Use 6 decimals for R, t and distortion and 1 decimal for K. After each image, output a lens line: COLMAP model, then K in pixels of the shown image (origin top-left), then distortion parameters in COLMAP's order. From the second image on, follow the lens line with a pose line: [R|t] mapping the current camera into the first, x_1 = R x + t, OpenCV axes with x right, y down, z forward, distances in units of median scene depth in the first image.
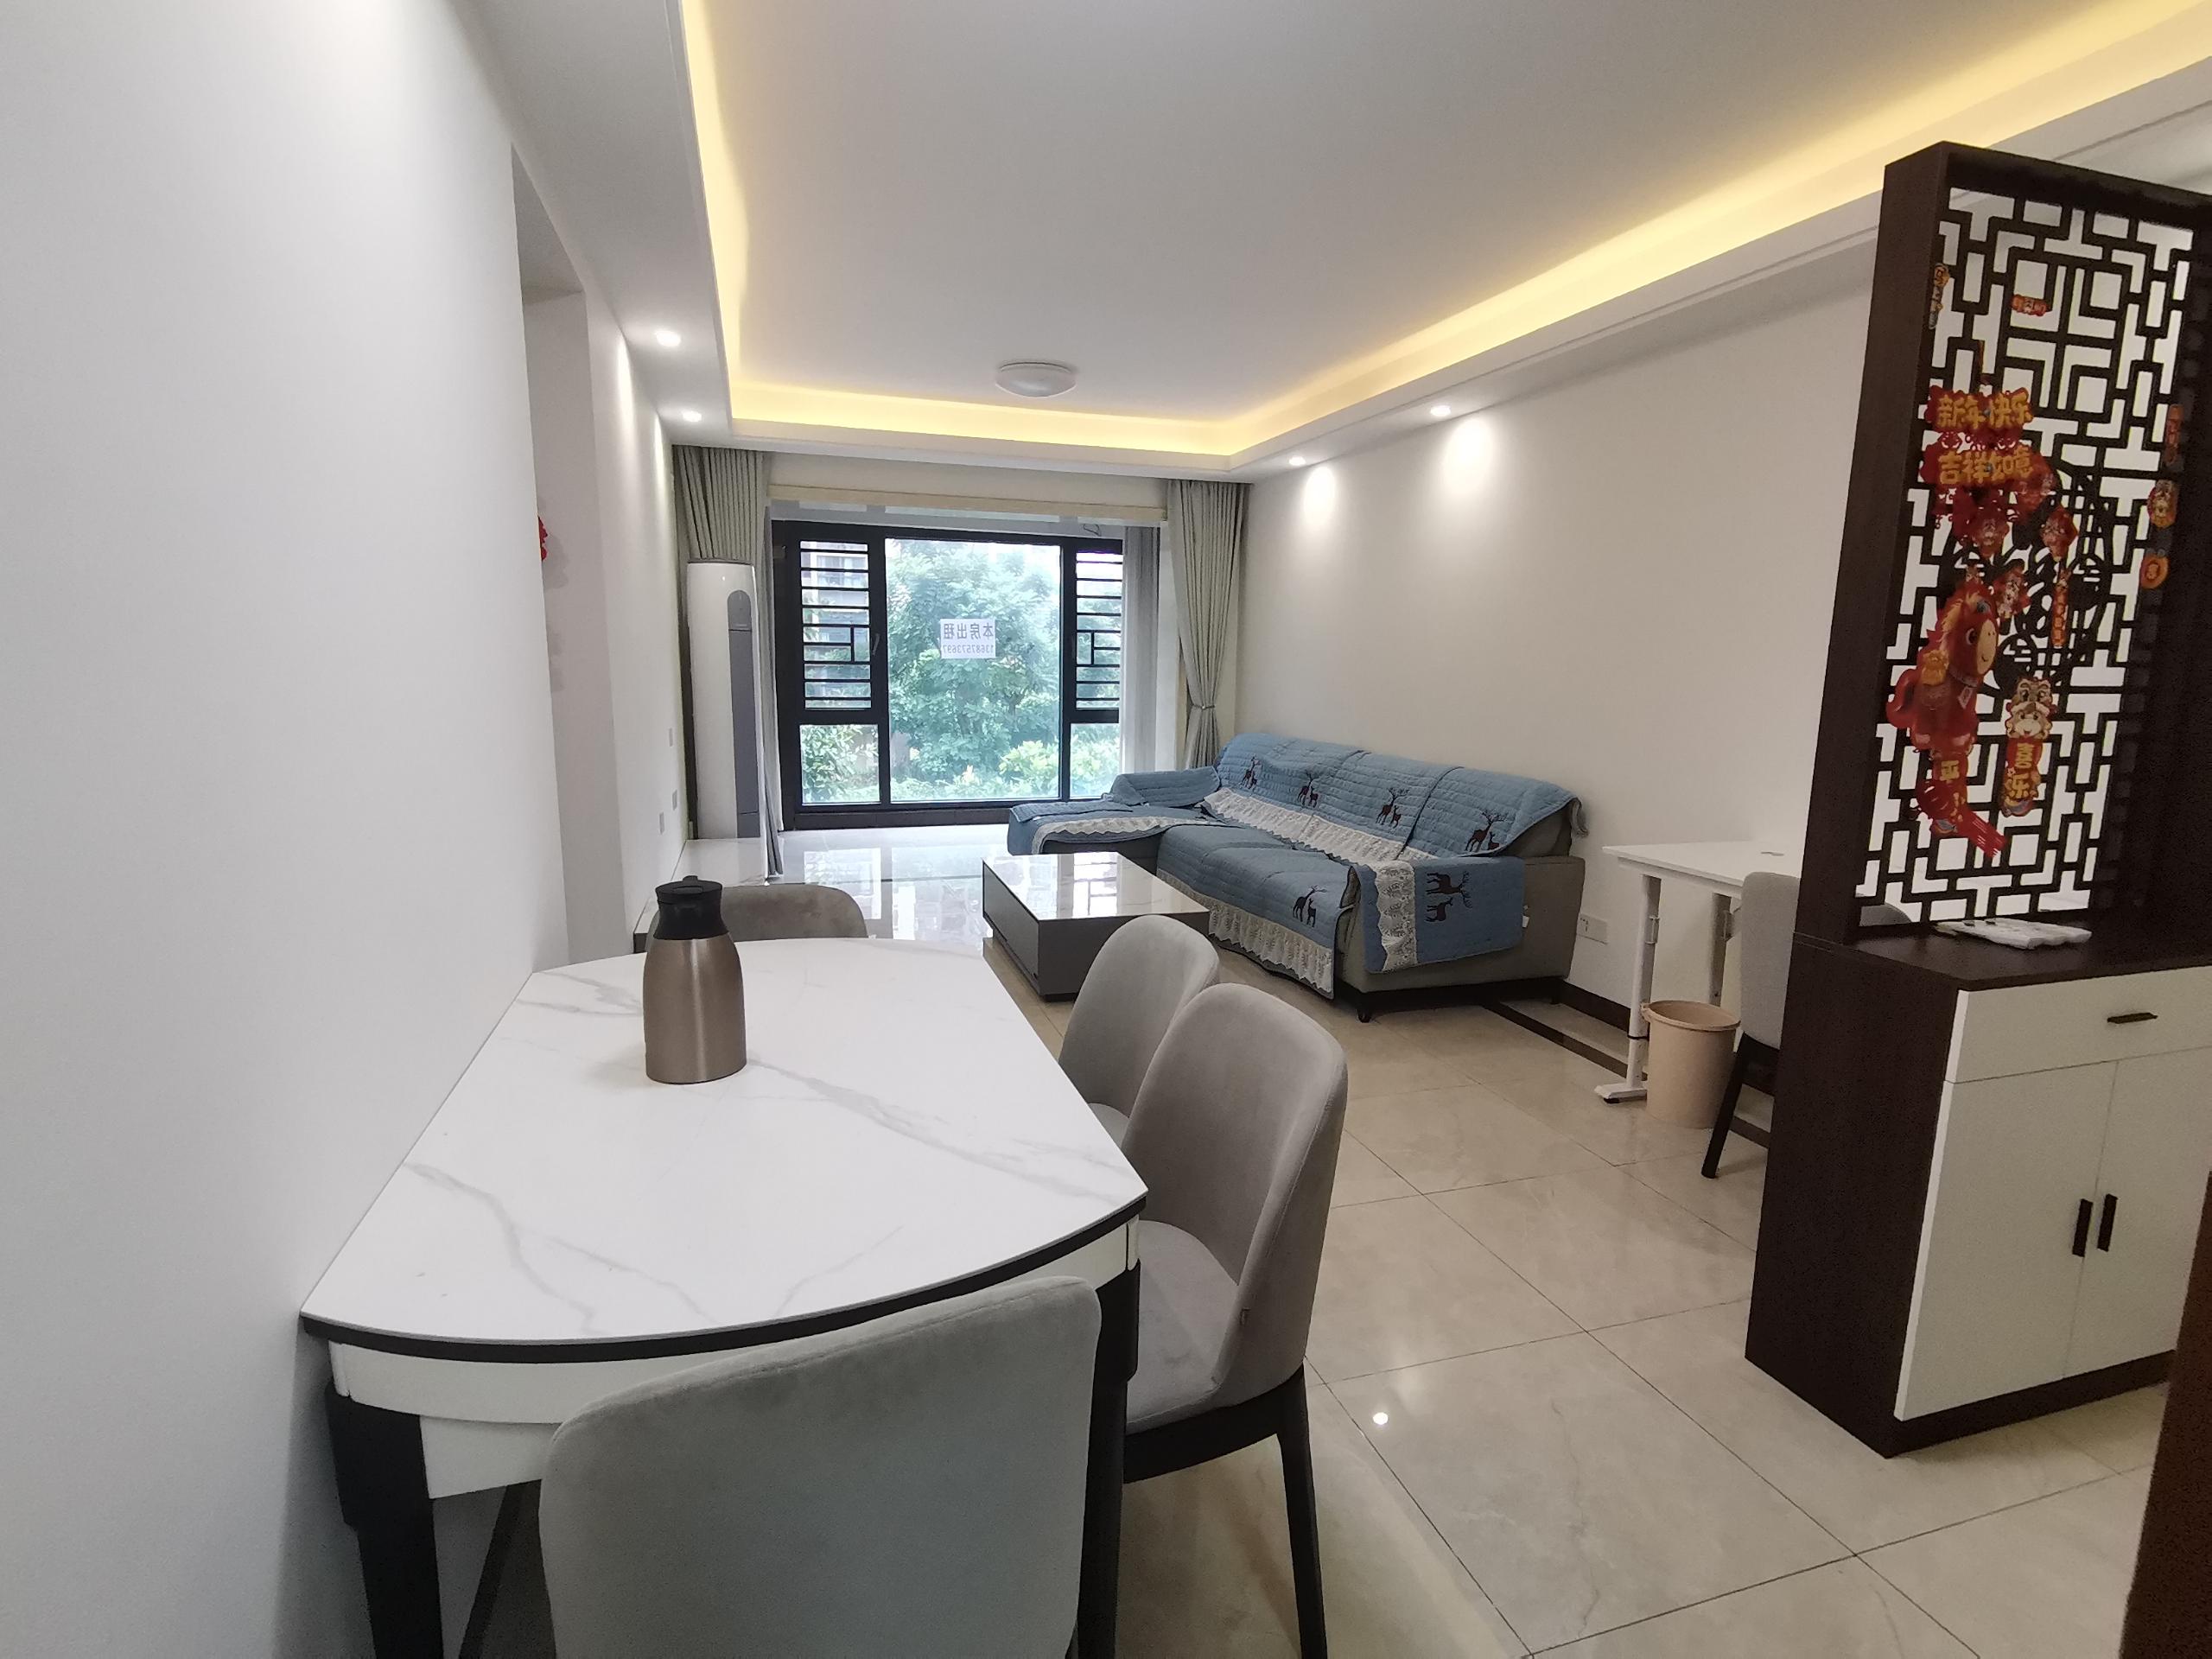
lens RADIAL K [[1109.5, 0, 1107.9], [0, 1109.5, 806.8], [0, 0, 1]] dist [0.018994, 0.000380]
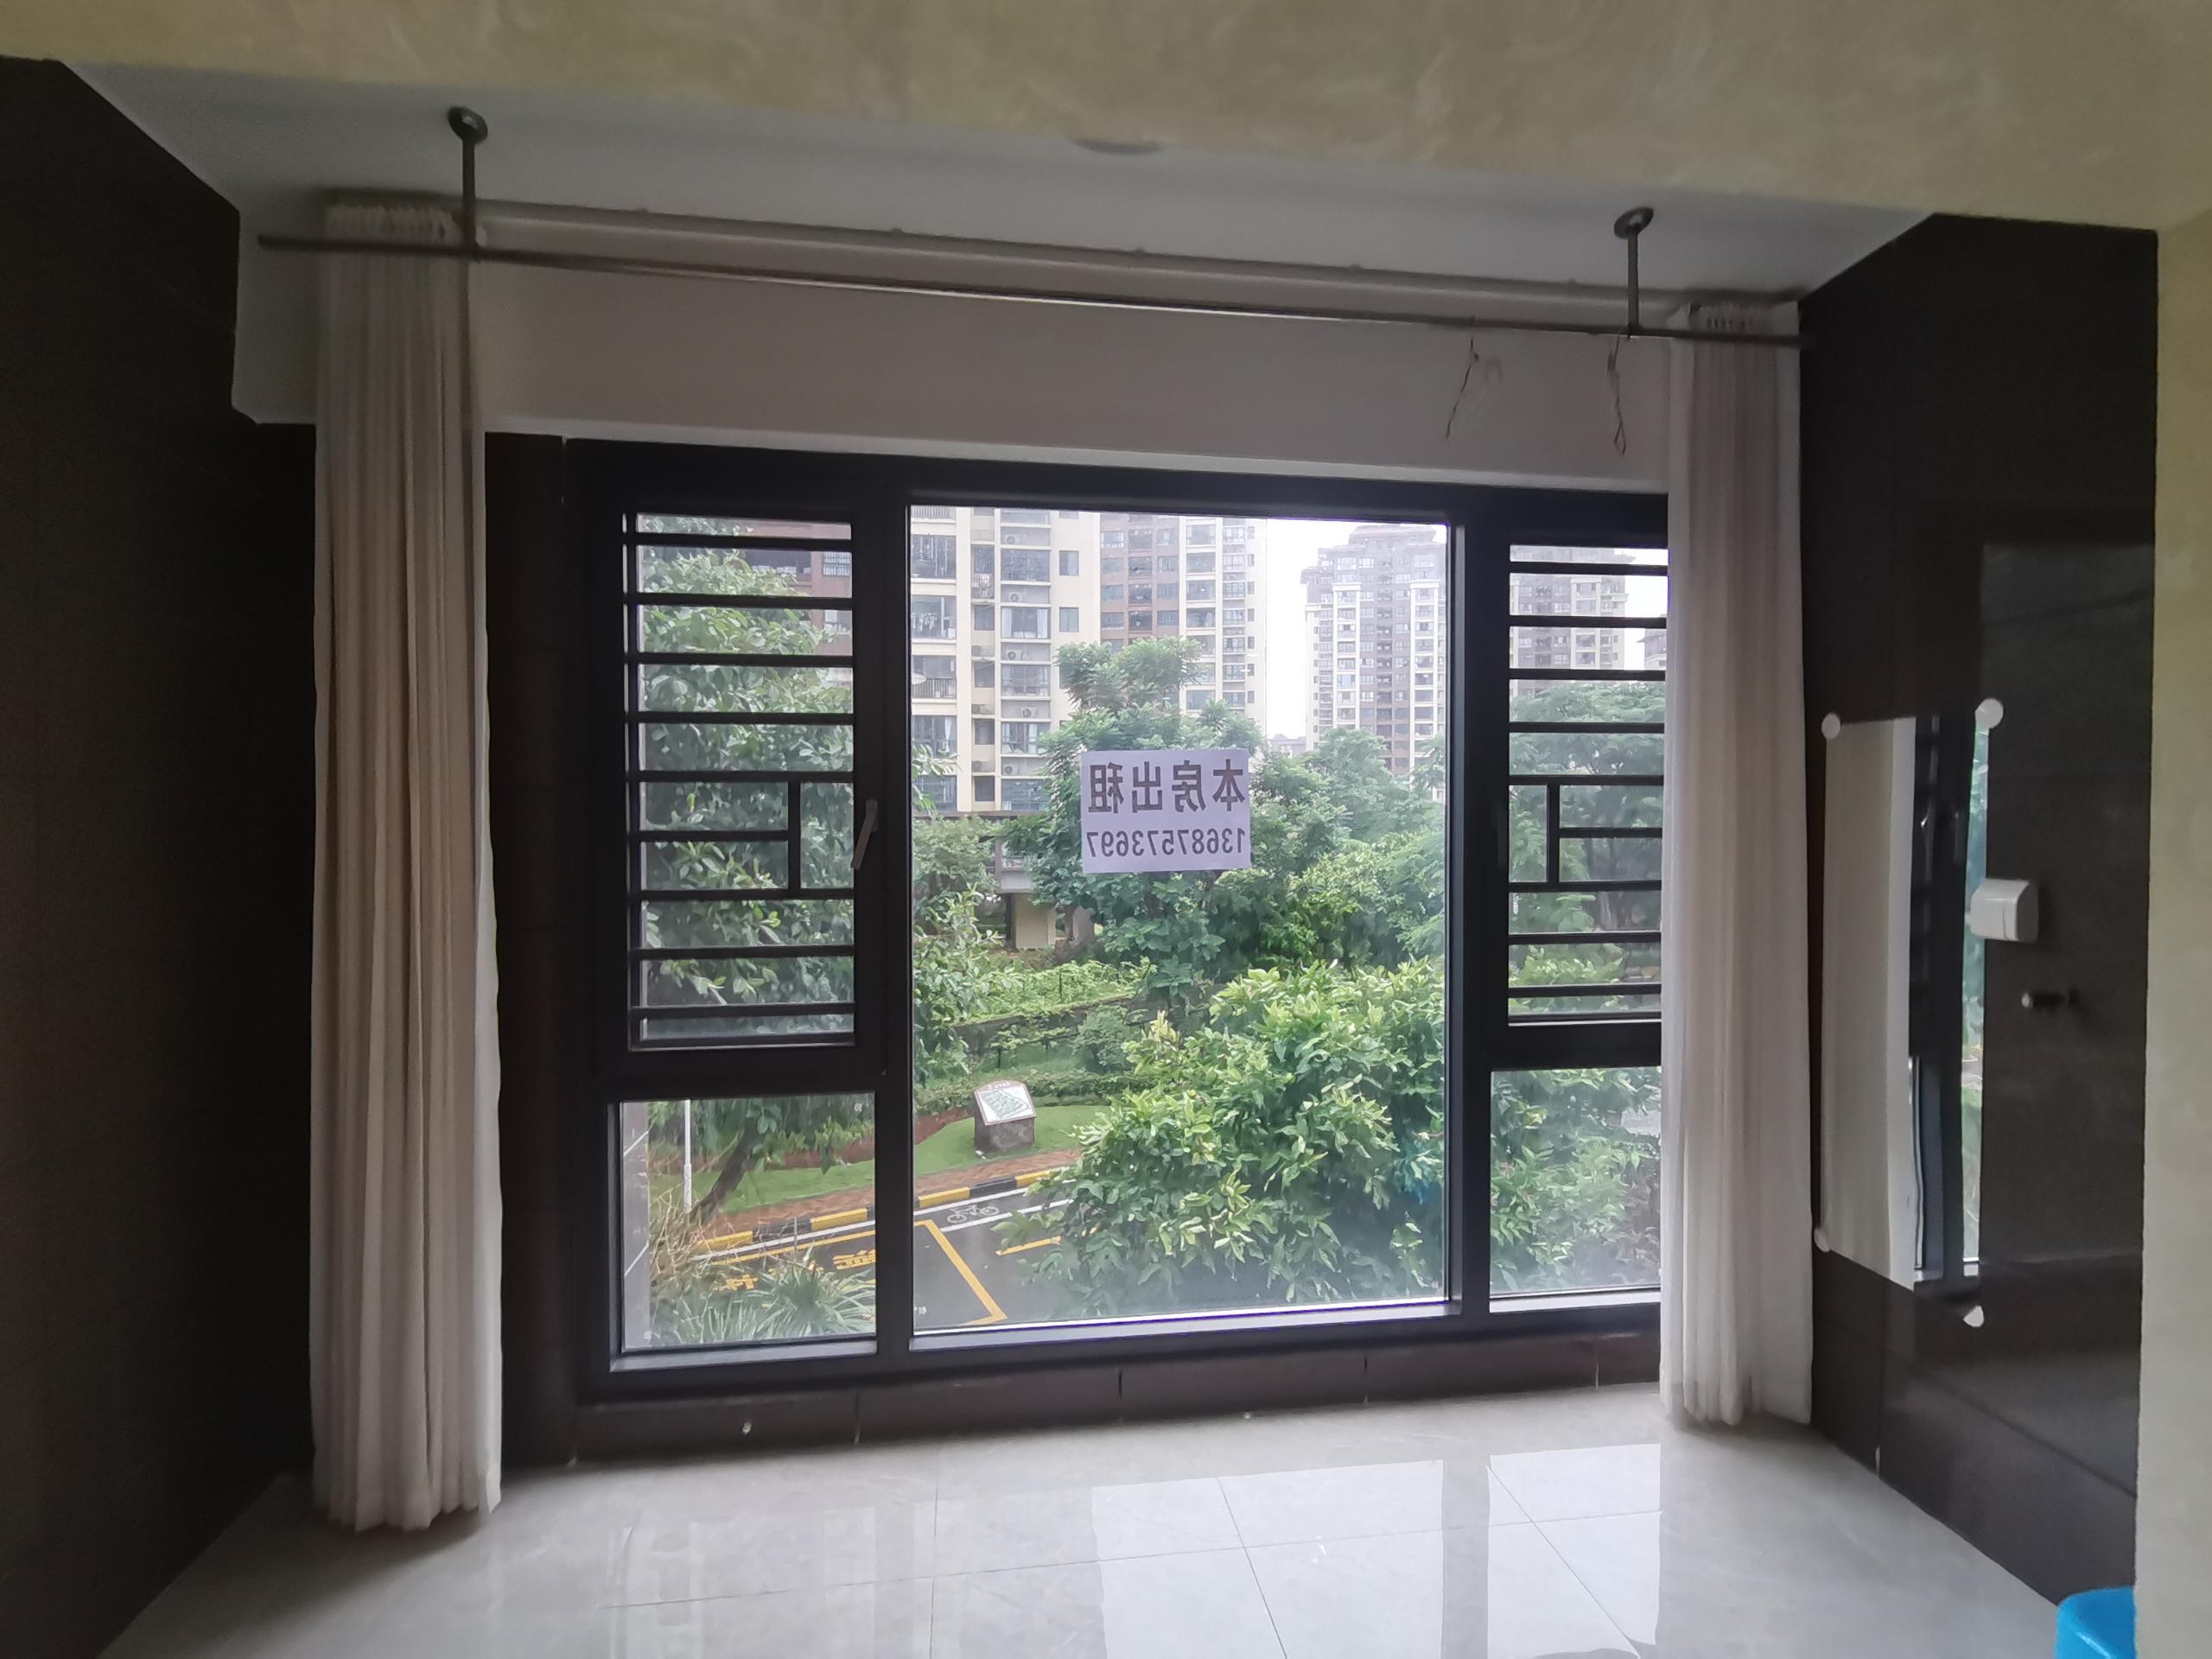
lens RADIAL K [[1109.5, 0, 1107.9], [0, 1109.5, 806.8], [0, 0, 1]] dist [0.018994, 0.000380]
pose [[0.985796, -0.013573, -0.167397, -0.087636], [-0.011100, 0.989284, -0.145580, -0.104134], [0.167579, 0.145370, 0.975082, 0.675823]]
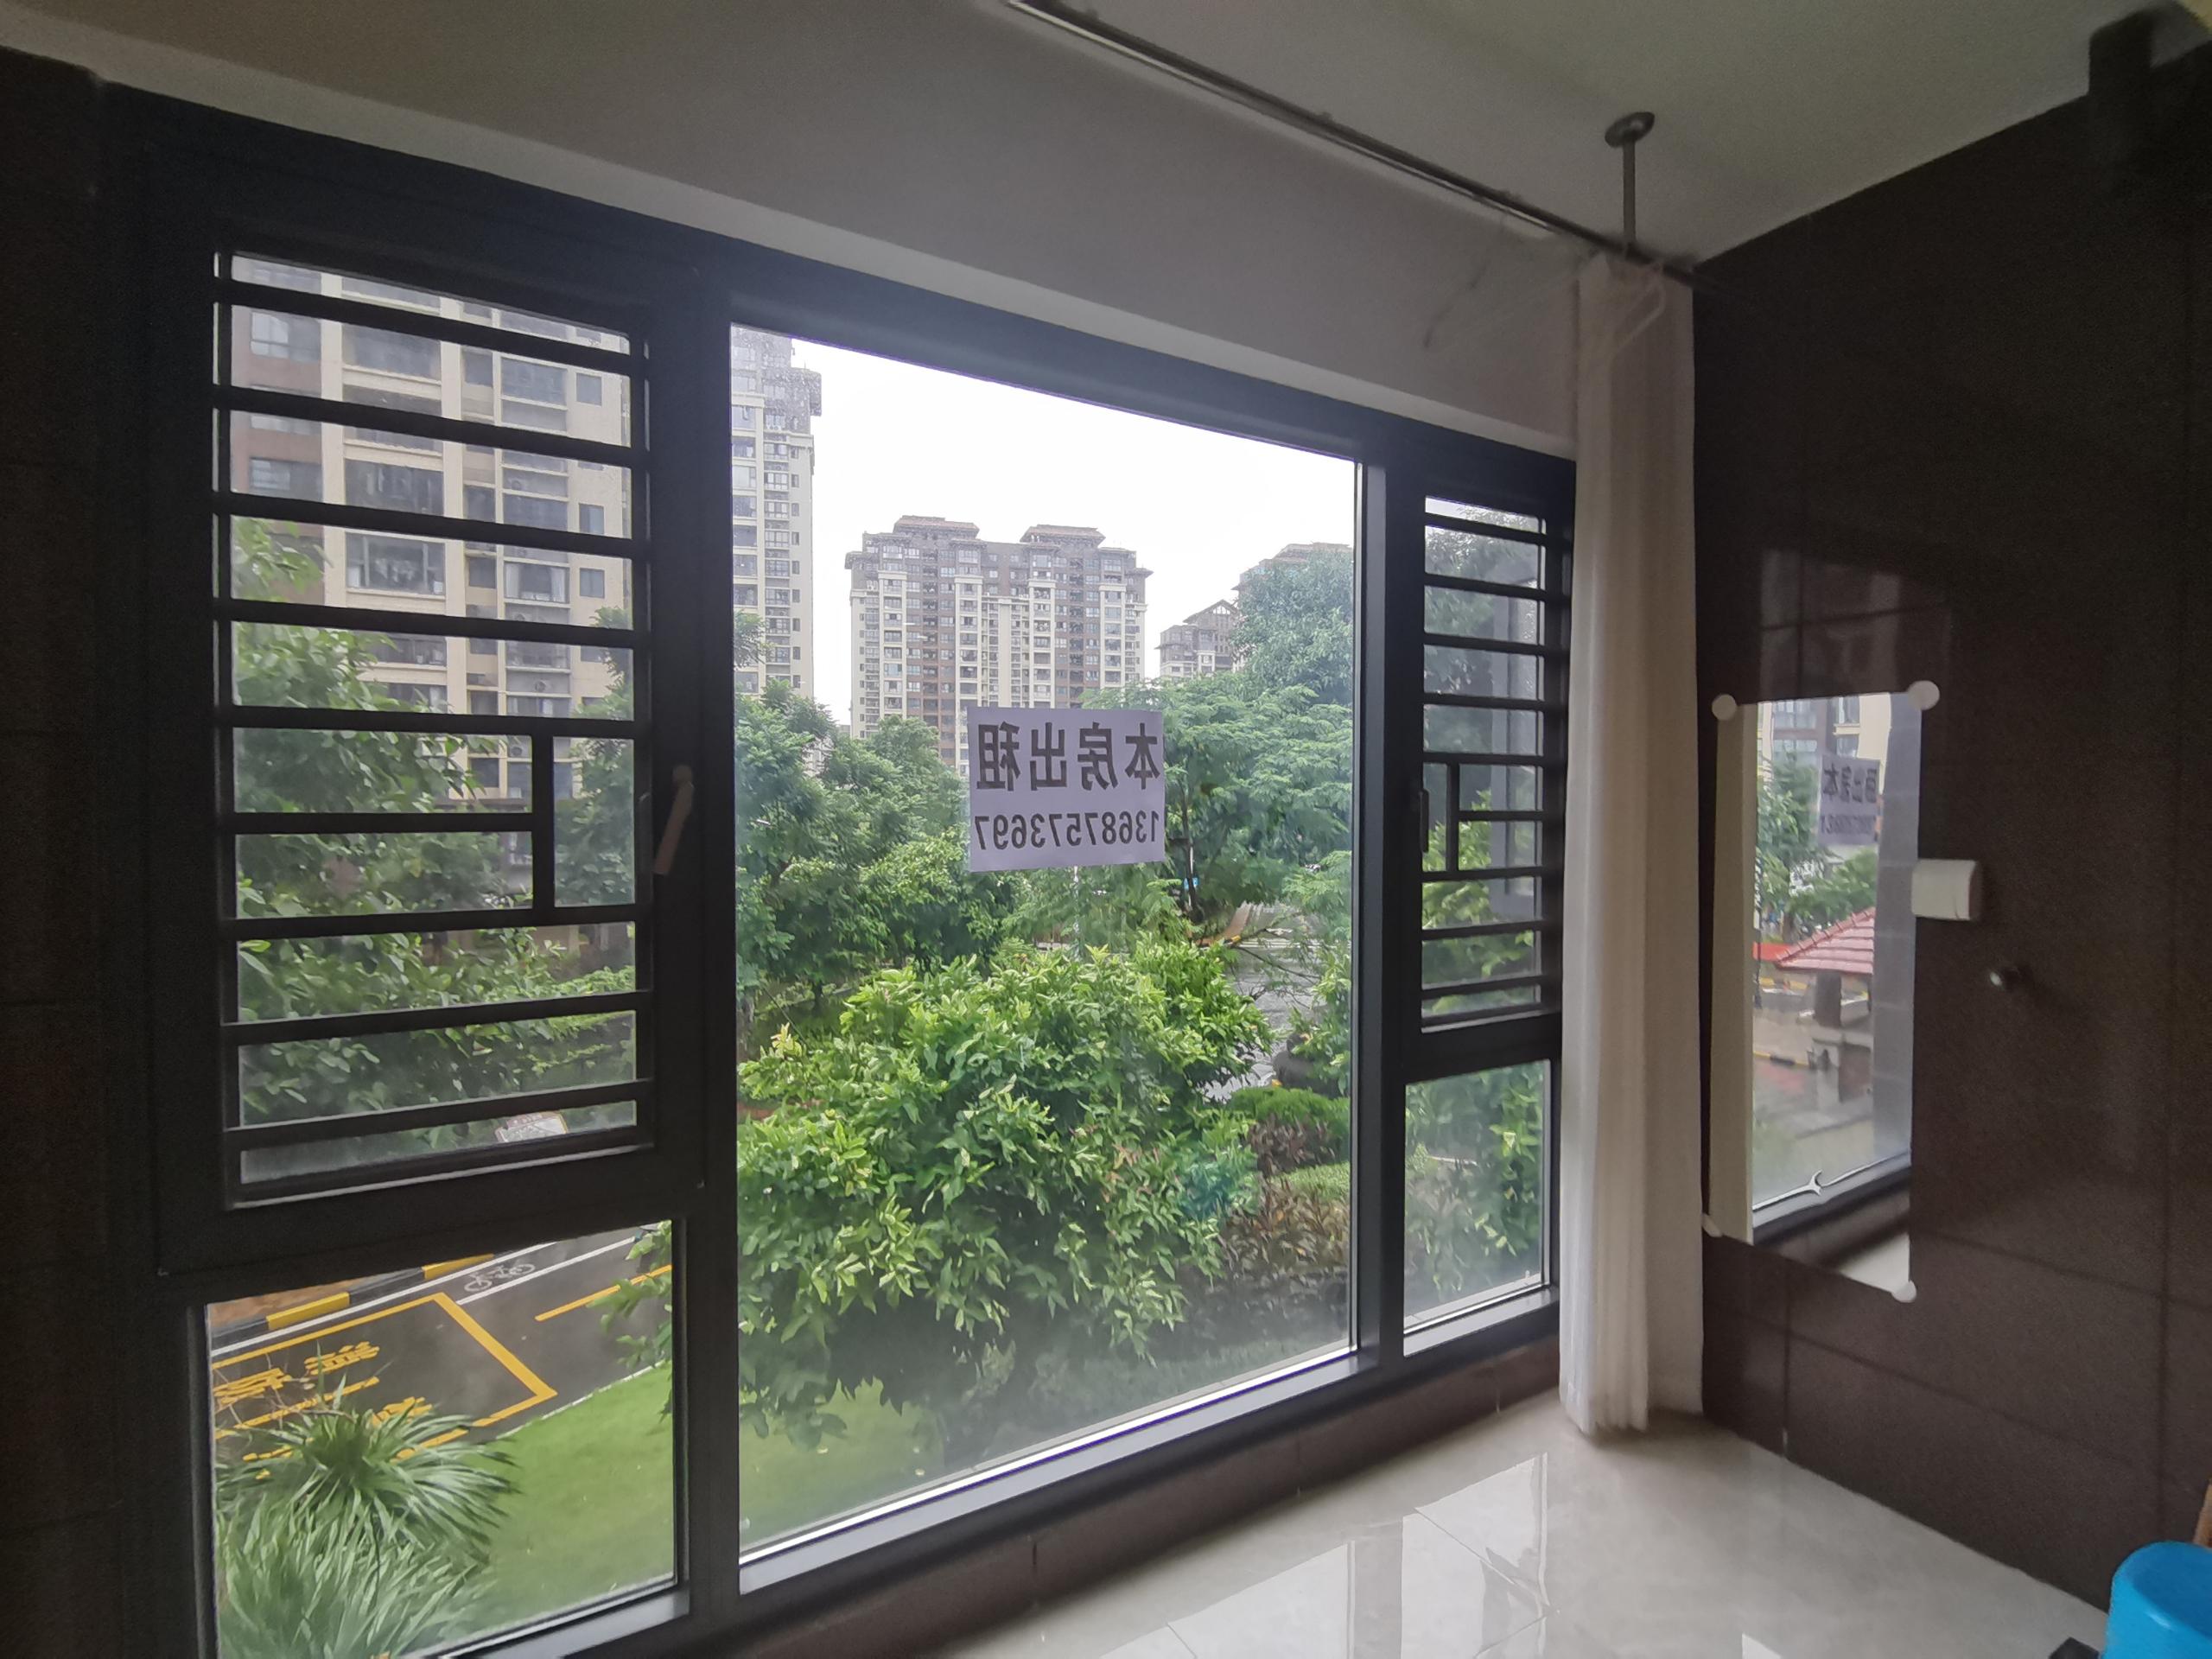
lens RADIAL K [[1115.7, 0, 1115.4], [0, 1115.7, 817.7], [0, 0, 1]] dist [0.016768, 0.000045]
pose [[0.971114, -0.012549, 0.238288, -0.170760], [0.042376, 0.991813, -0.120467, -0.112986], [-0.234825, 0.127085, 0.963694, 0.750051]]
